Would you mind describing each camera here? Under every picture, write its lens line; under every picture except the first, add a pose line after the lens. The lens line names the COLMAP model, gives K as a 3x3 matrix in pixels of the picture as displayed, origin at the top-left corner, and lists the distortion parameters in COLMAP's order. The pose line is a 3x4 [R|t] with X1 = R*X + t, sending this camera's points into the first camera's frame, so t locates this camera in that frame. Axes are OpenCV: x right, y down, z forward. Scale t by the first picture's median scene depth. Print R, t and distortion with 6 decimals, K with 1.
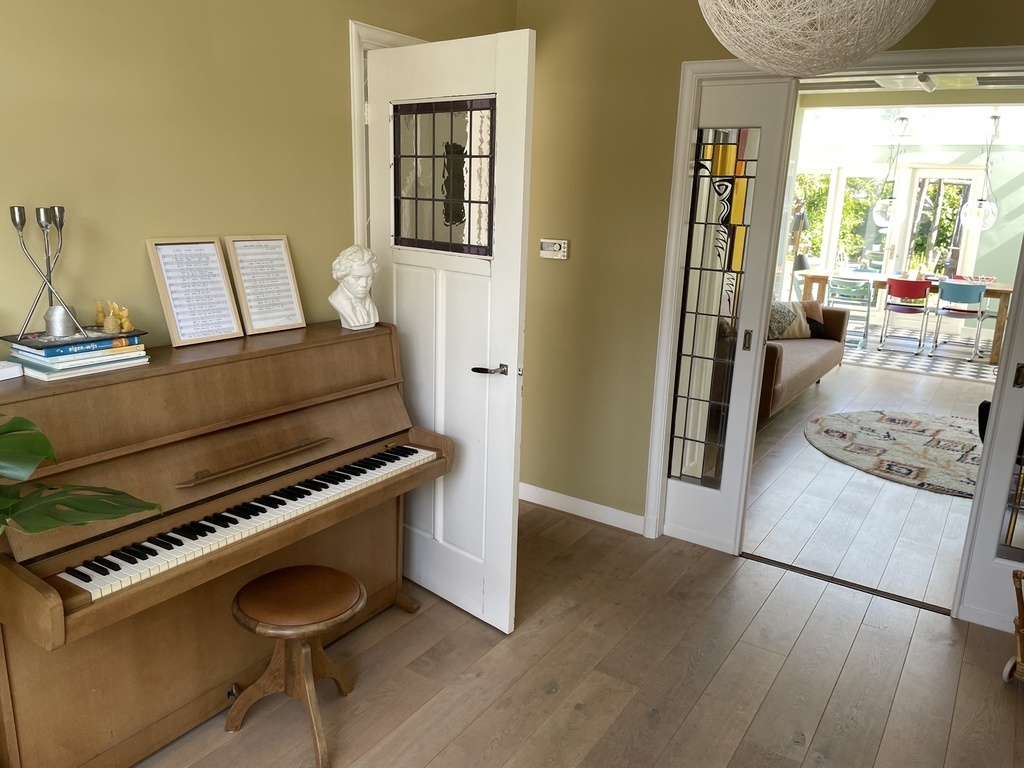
lens RADIAL K [[778.3, 0, 503.4], [0, 778.3, 377.0], [0, 0, 1]] dist [0.097332, -0.125748]
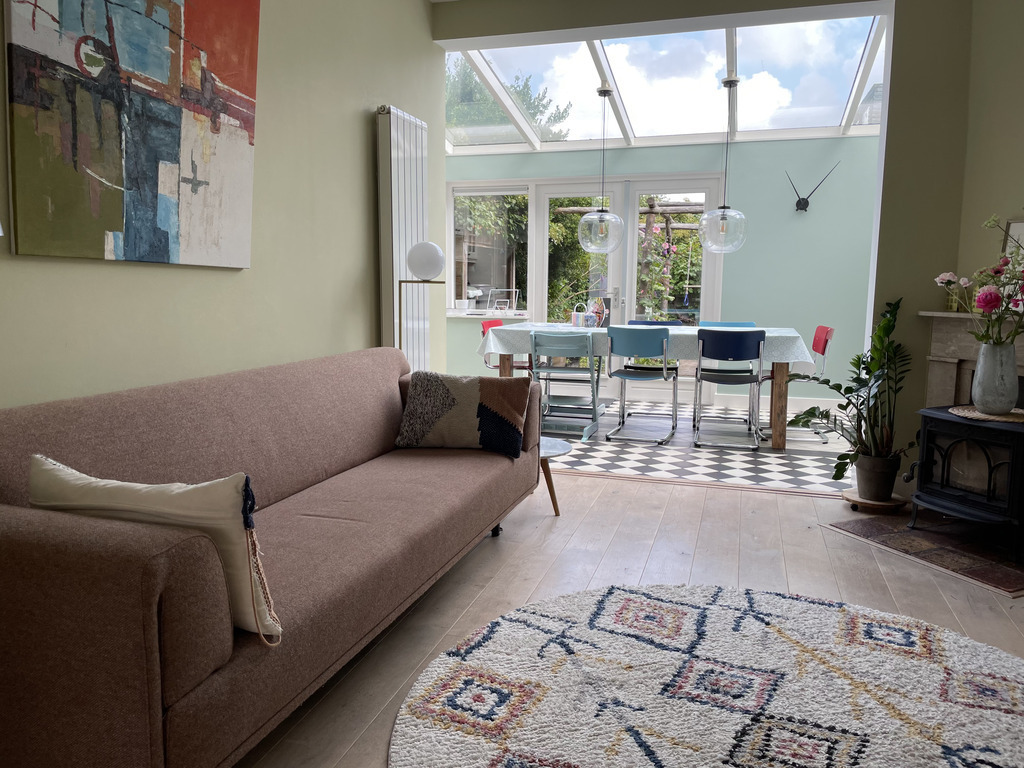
lens RADIAL K [[778.3, 0, 503.4], [0, 778.3, 377.0], [0, 0, 1]] dist [0.097332, -0.125748]
pose [[0.958850, -0.061576, 0.277154, 0.277734], [0.090518, 0.991556, -0.092864, -0.041855], [-0.269096, 0.114130, 0.956327, 0.516790]]
